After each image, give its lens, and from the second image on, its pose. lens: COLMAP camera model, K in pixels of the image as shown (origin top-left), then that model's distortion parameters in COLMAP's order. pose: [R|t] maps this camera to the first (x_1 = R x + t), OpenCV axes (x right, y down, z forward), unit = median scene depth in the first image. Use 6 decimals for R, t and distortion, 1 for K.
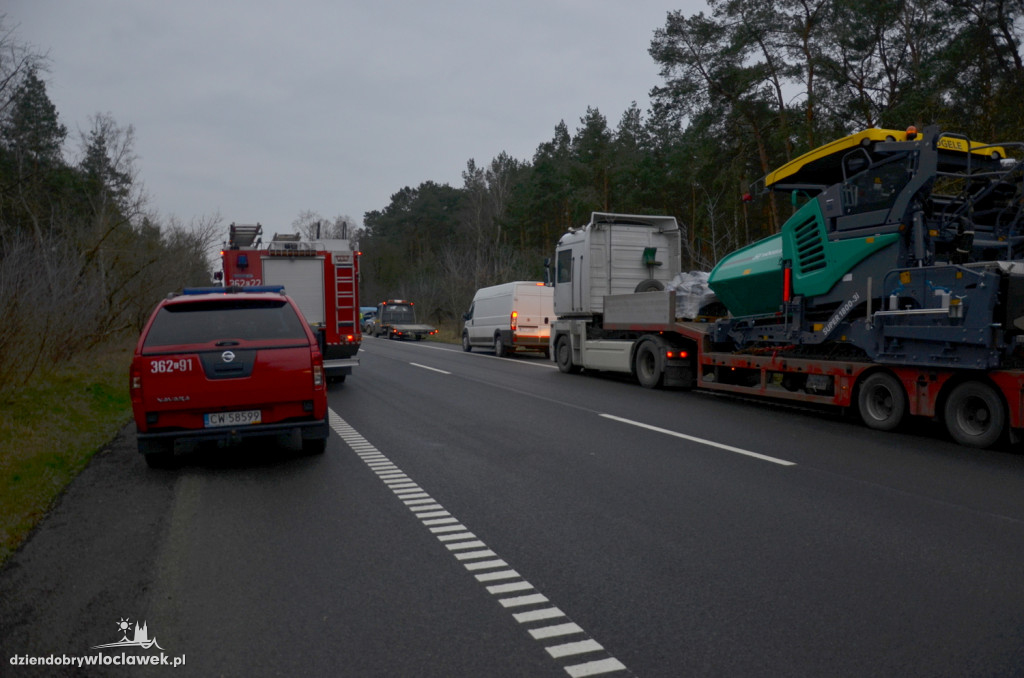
lens RADIAL K [[774.9, 0, 514.1], [0, 774.9, 357.1], [0, 0, 1]] dist [-0.050195, 0.008422]
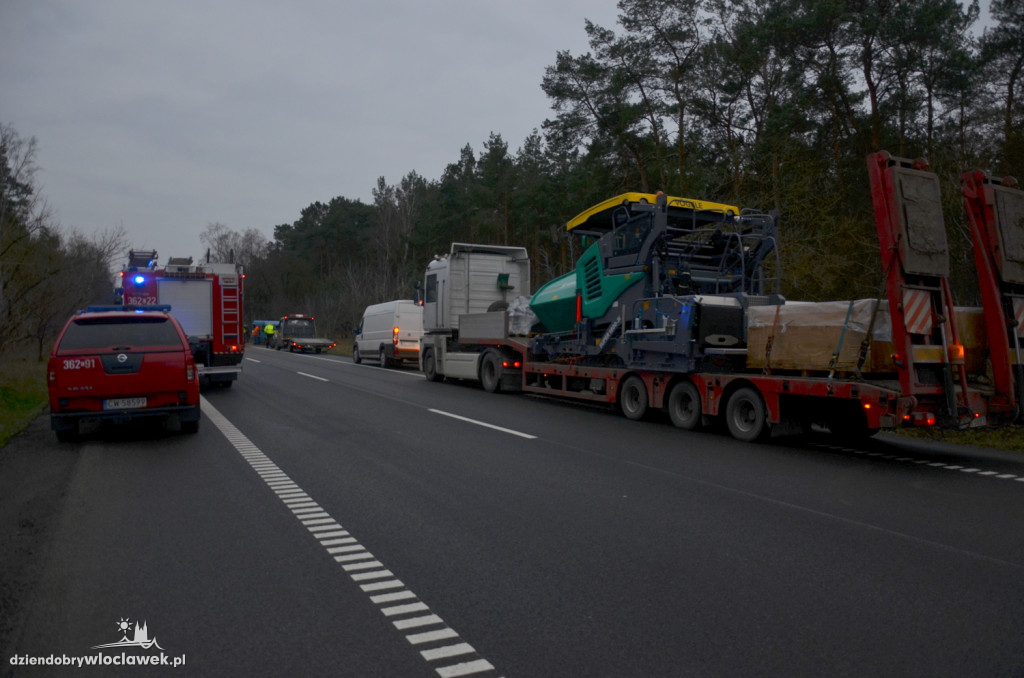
lens RADIAL K [[774.9, 0, 514.1], [0, 774.9, 357.1], [0, 0, 1]] dist [-0.050195, 0.008422]
pose [[0.994187, 0.007851, 0.107377, 0.068228], [-0.005692, 0.999776, -0.020400, 0.008298], [-0.107513, 0.019670, 0.994009, -0.166337]]
